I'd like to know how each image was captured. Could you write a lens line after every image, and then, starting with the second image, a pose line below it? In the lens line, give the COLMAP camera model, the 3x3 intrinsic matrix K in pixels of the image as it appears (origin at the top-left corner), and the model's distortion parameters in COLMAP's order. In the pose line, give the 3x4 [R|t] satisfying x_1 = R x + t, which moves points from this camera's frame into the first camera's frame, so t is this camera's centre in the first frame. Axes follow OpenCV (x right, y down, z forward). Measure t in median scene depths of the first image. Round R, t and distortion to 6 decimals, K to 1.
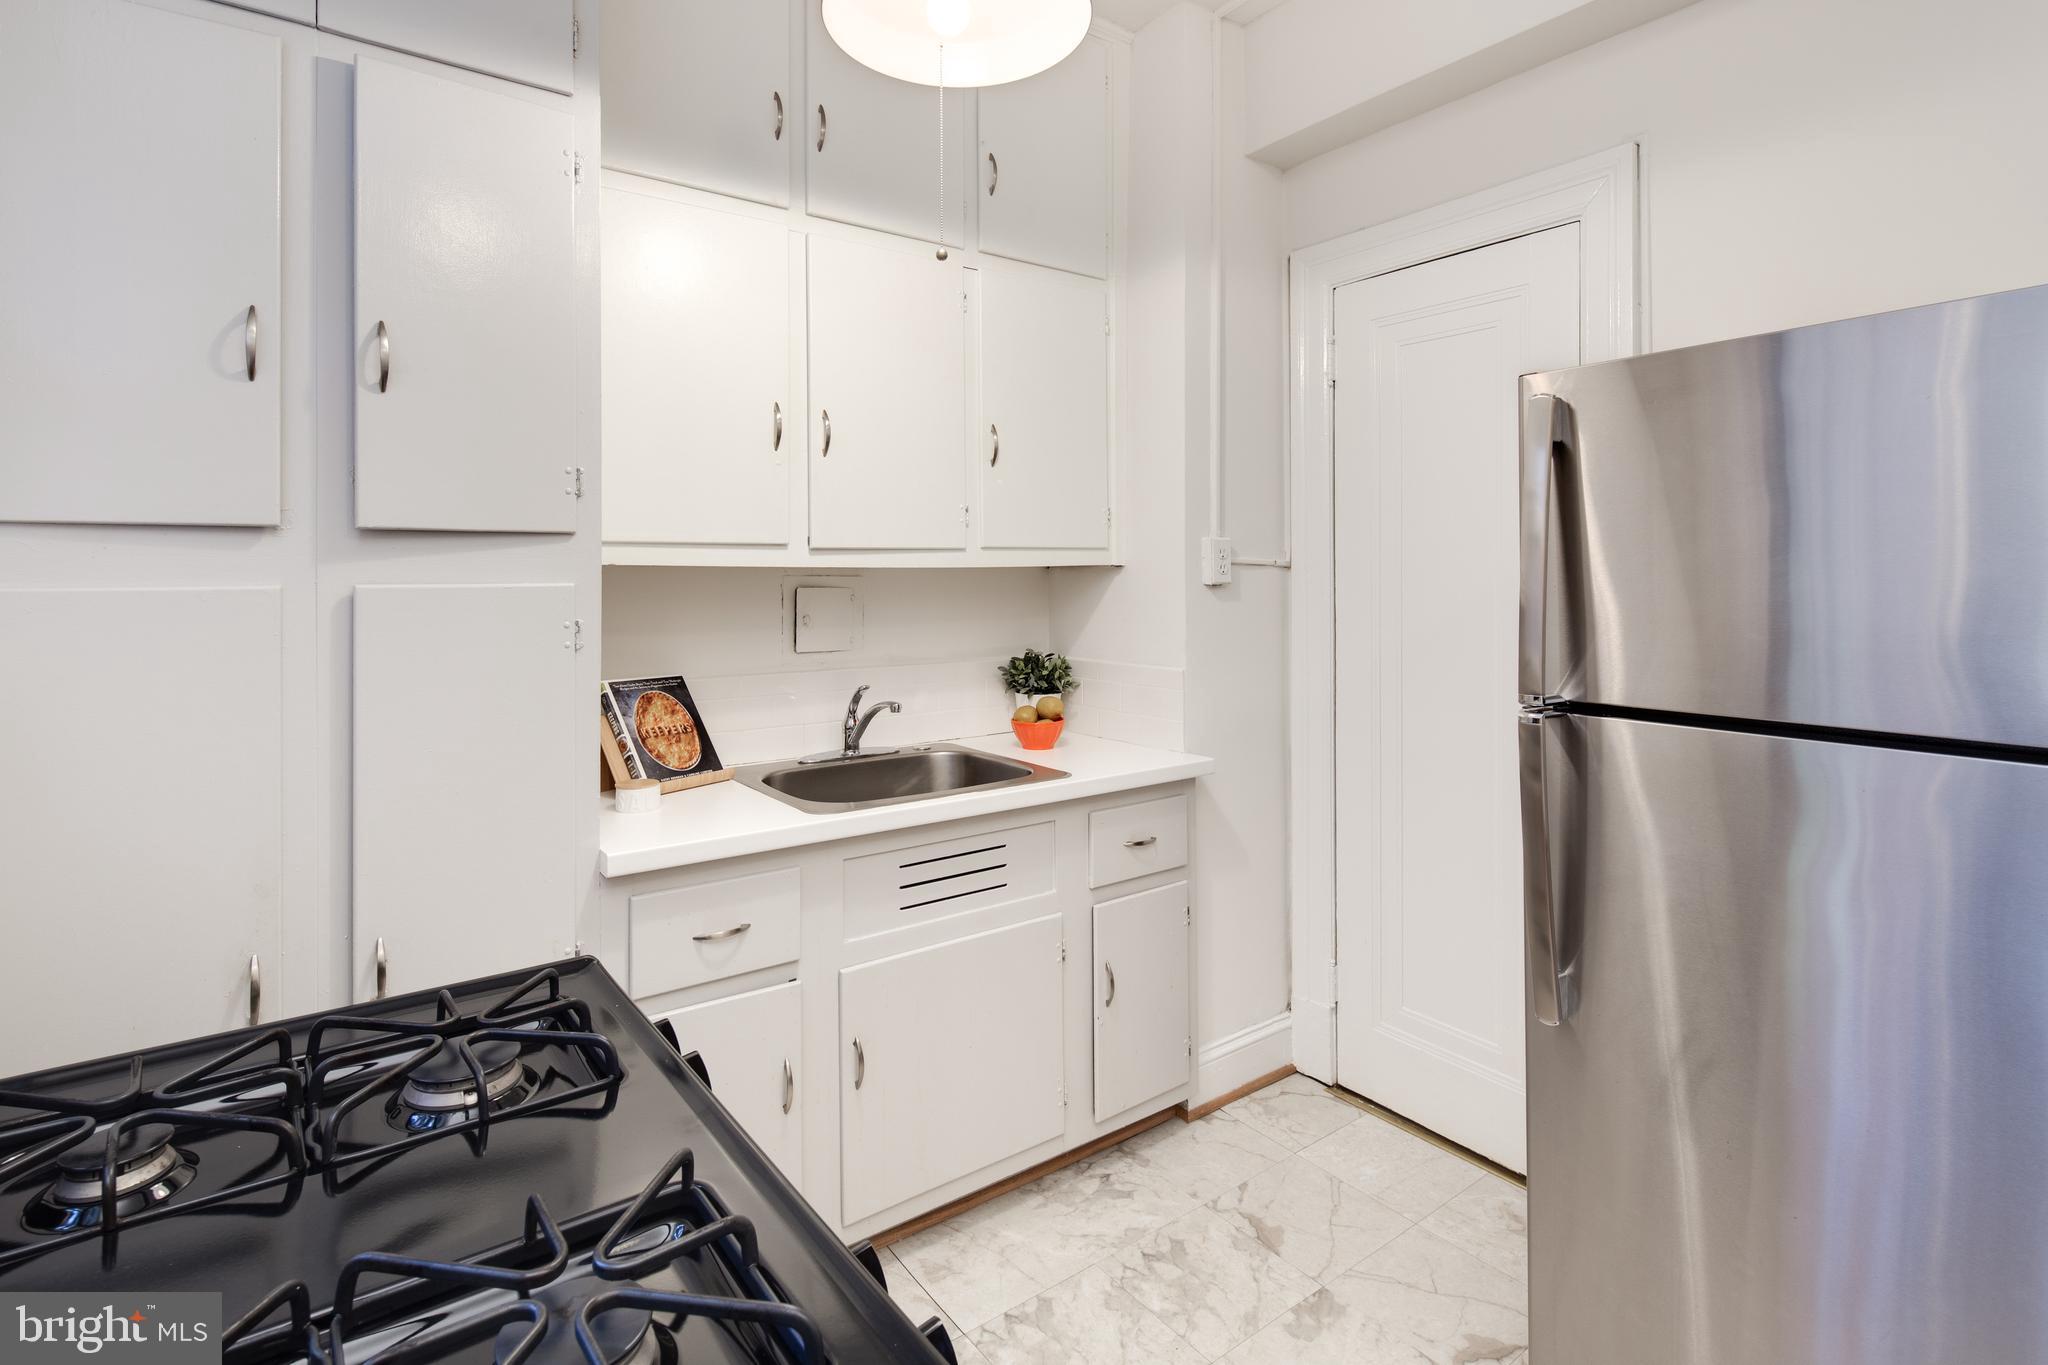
lens RADIAL K [[1009.2, 0, 1018.4], [0, 1009.2, 568.3], [0, 0, 1]] dist [0.003816, -0.003738]
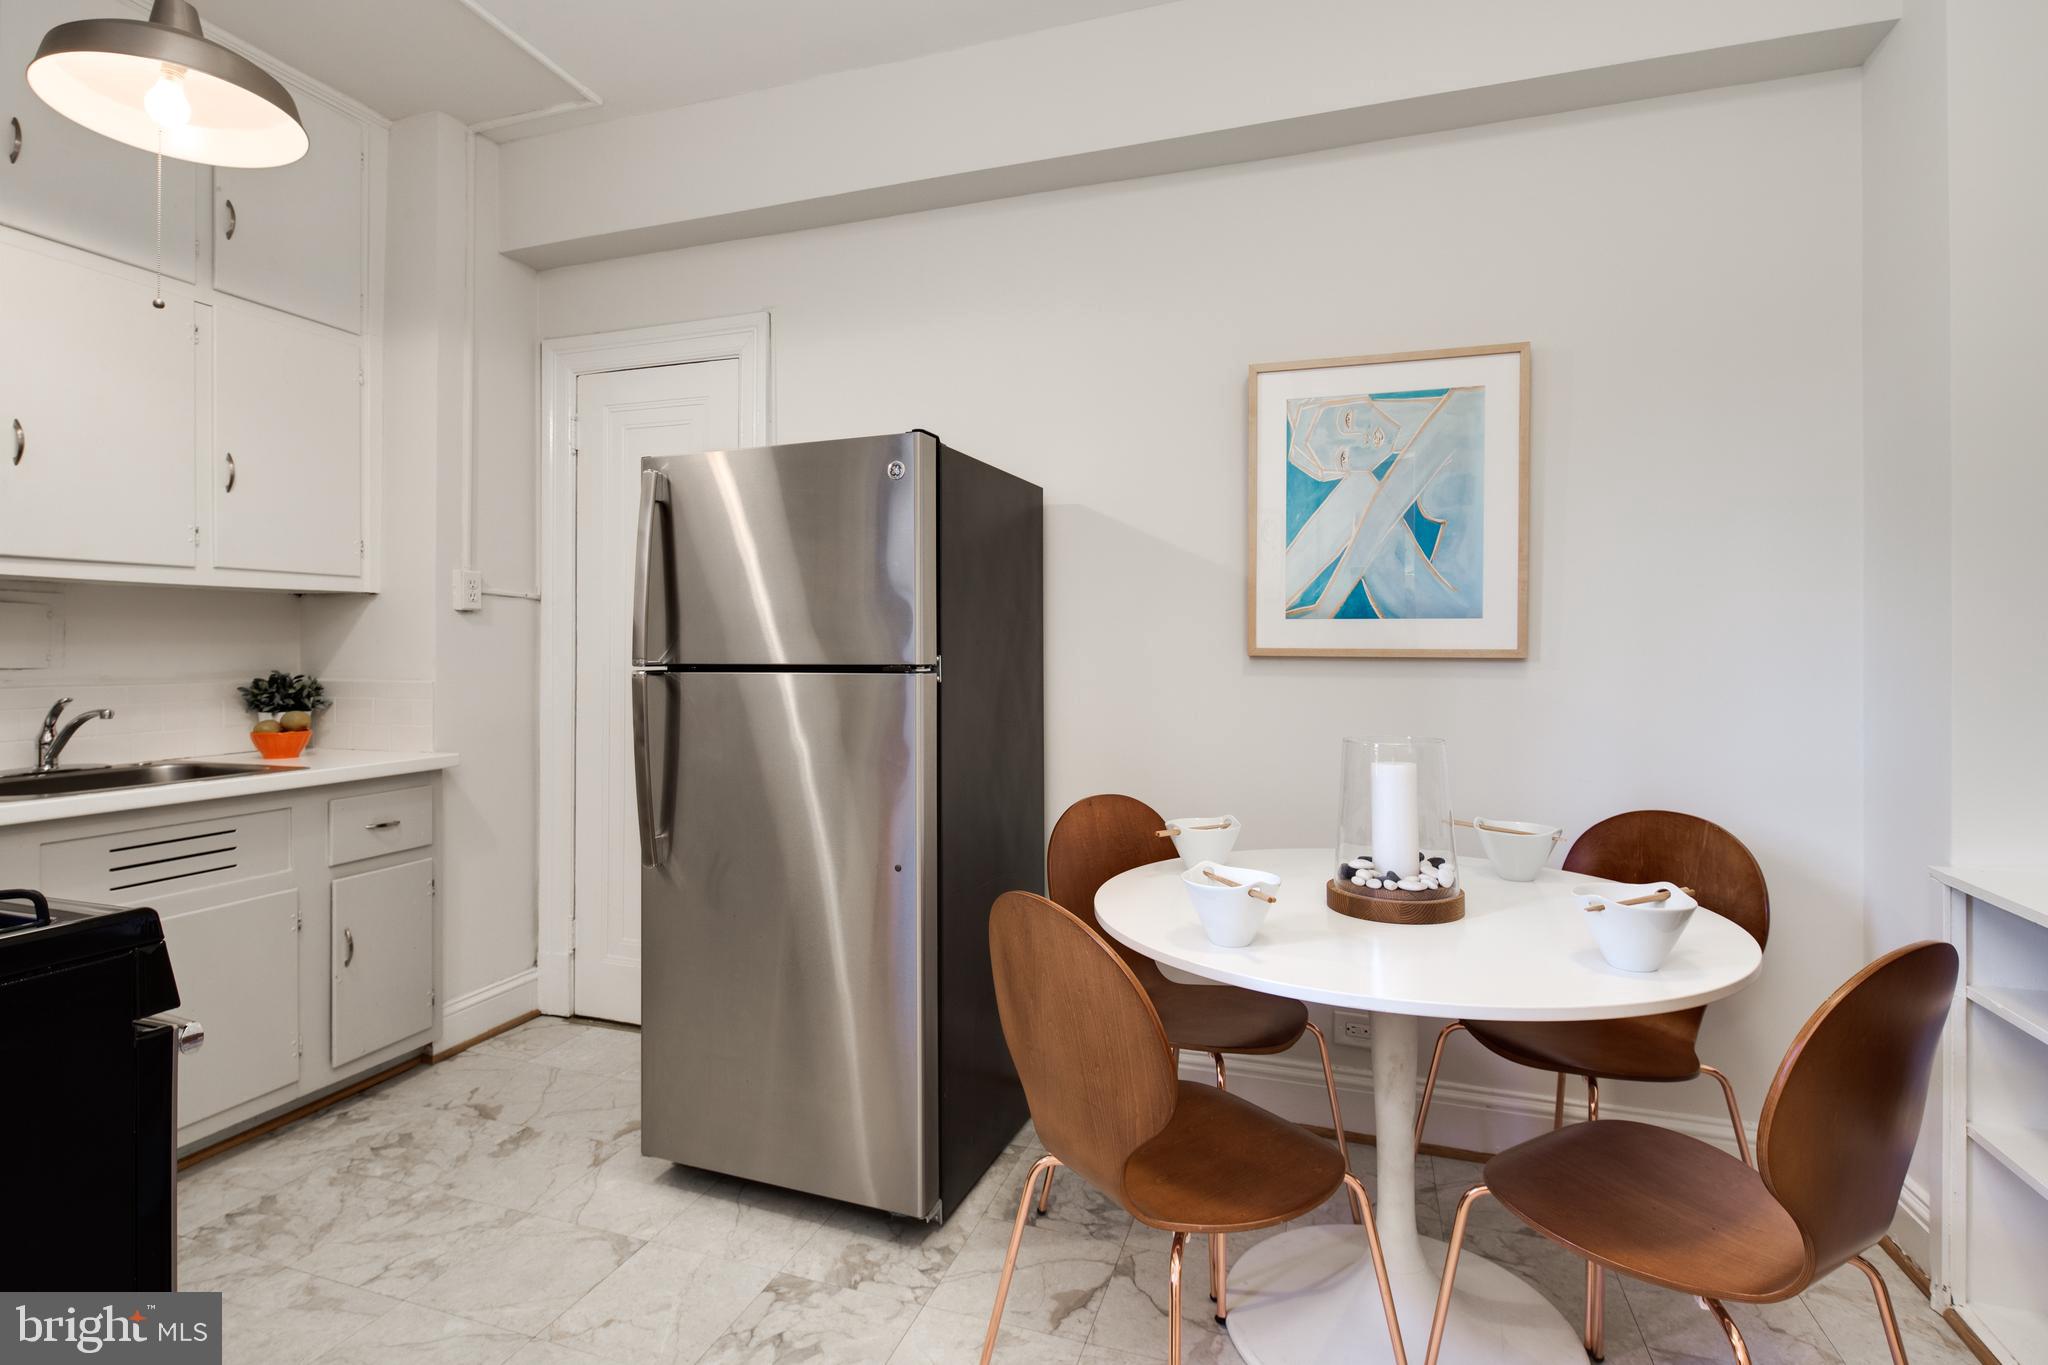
lens RADIAL K [[1009.2, 0, 999.4], [0, 1009.2, 647.0], [0, 0, 1]] dist [0.003816, -0.003738]
pose [[0.825959, 0.006902, 0.563688, 0.052376], [-0.008214, 0.999966, -0.000208, 0.063299], [-0.563670, -0.004459, 0.825988, -0.386827]]
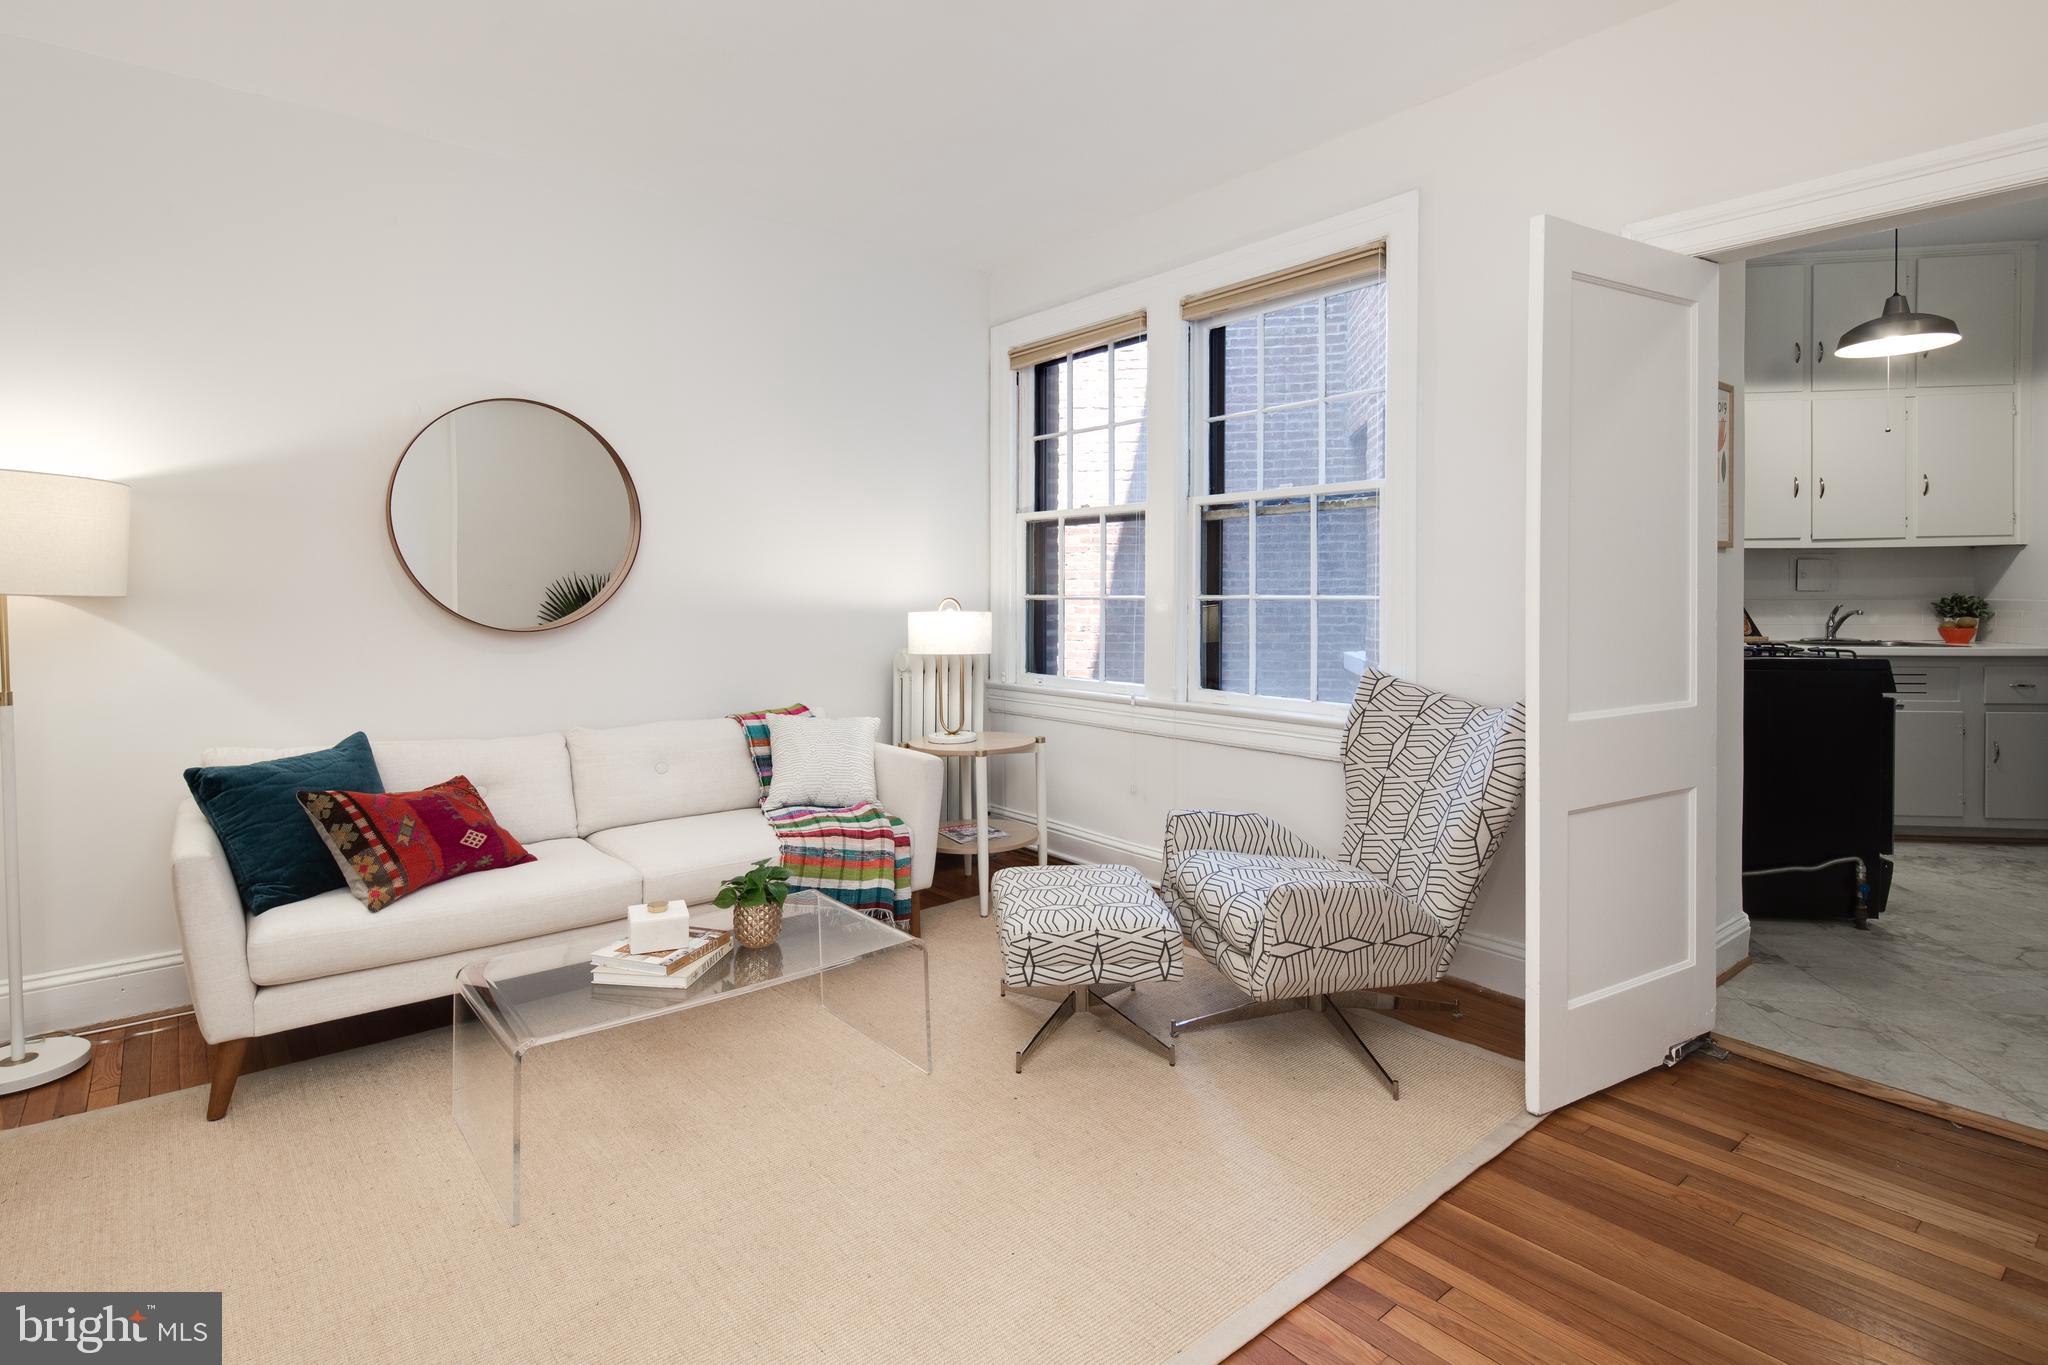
lens RADIAL K [[1009.2, 0, 1010.4], [0, 1009.2, 601.2], [0, 0, 1]] dist [0.003816, -0.003738]
pose [[0.694385, 0.011779, -0.719507, 0.173758], [0.010201, 0.999604, 0.026210, 0.039633], [0.719531, -0.025540, 0.693990, -1.845088]]
